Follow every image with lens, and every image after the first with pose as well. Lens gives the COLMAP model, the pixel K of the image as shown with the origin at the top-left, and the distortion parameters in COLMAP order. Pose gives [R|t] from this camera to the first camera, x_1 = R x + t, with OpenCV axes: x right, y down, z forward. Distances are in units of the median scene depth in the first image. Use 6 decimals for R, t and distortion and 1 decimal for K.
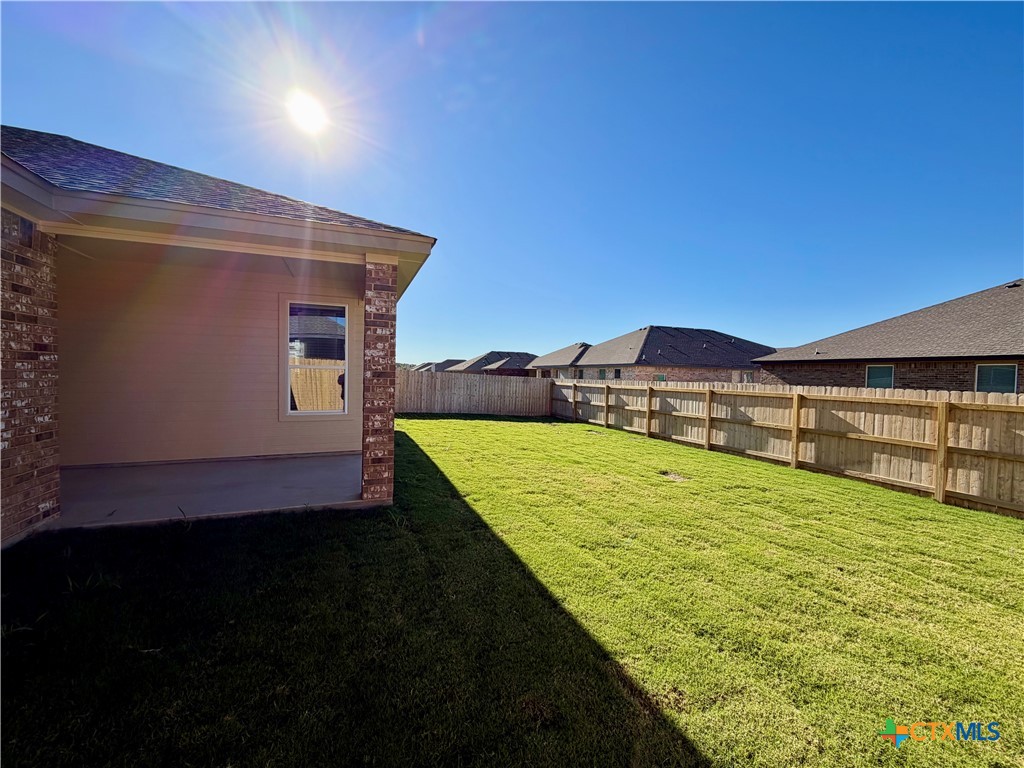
lens RADIAL K [[407.1, 0, 511.1], [0, 407.1, 381.2], [0, 0, 1]] dist [-0.000064, -0.000157]
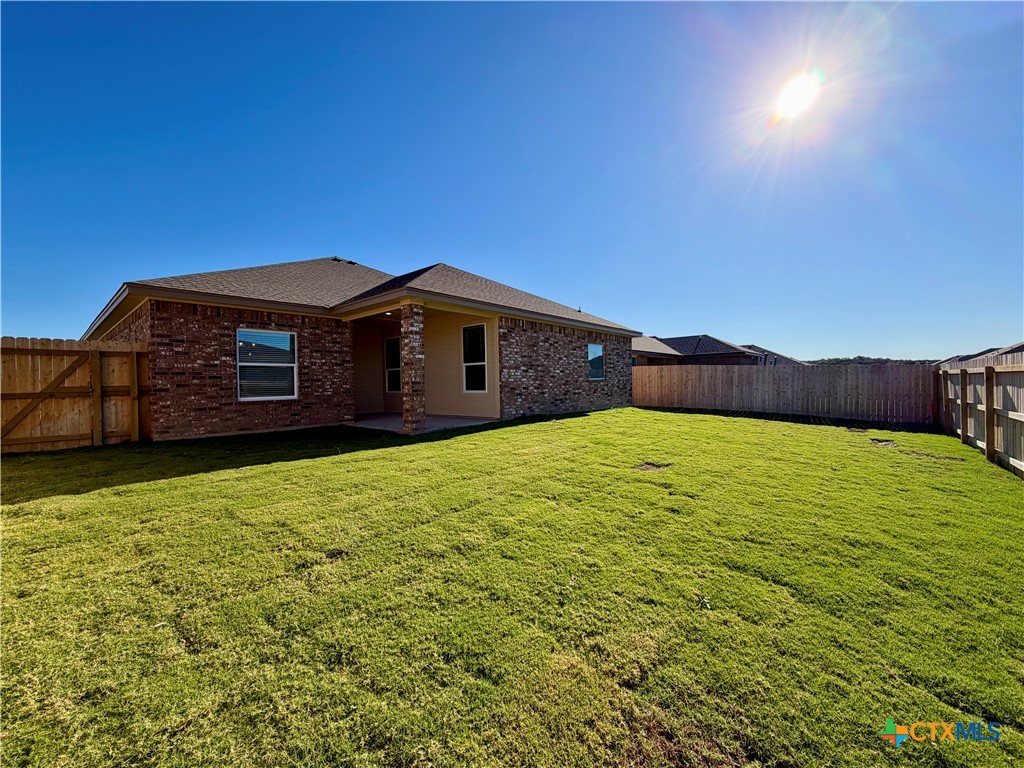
lens RADIAL K [[407.1, 0, 505.8], [0, 407.1, 385.3], [0, 0, 1]] dist [-0.000064, -0.000157]
pose [[0.453488, -0.017395, -0.891093, 0.533916], [0.011473, 0.999841, -0.013679, 0.038604], [0.891189, -0.004020, 0.453615, 0.193465]]
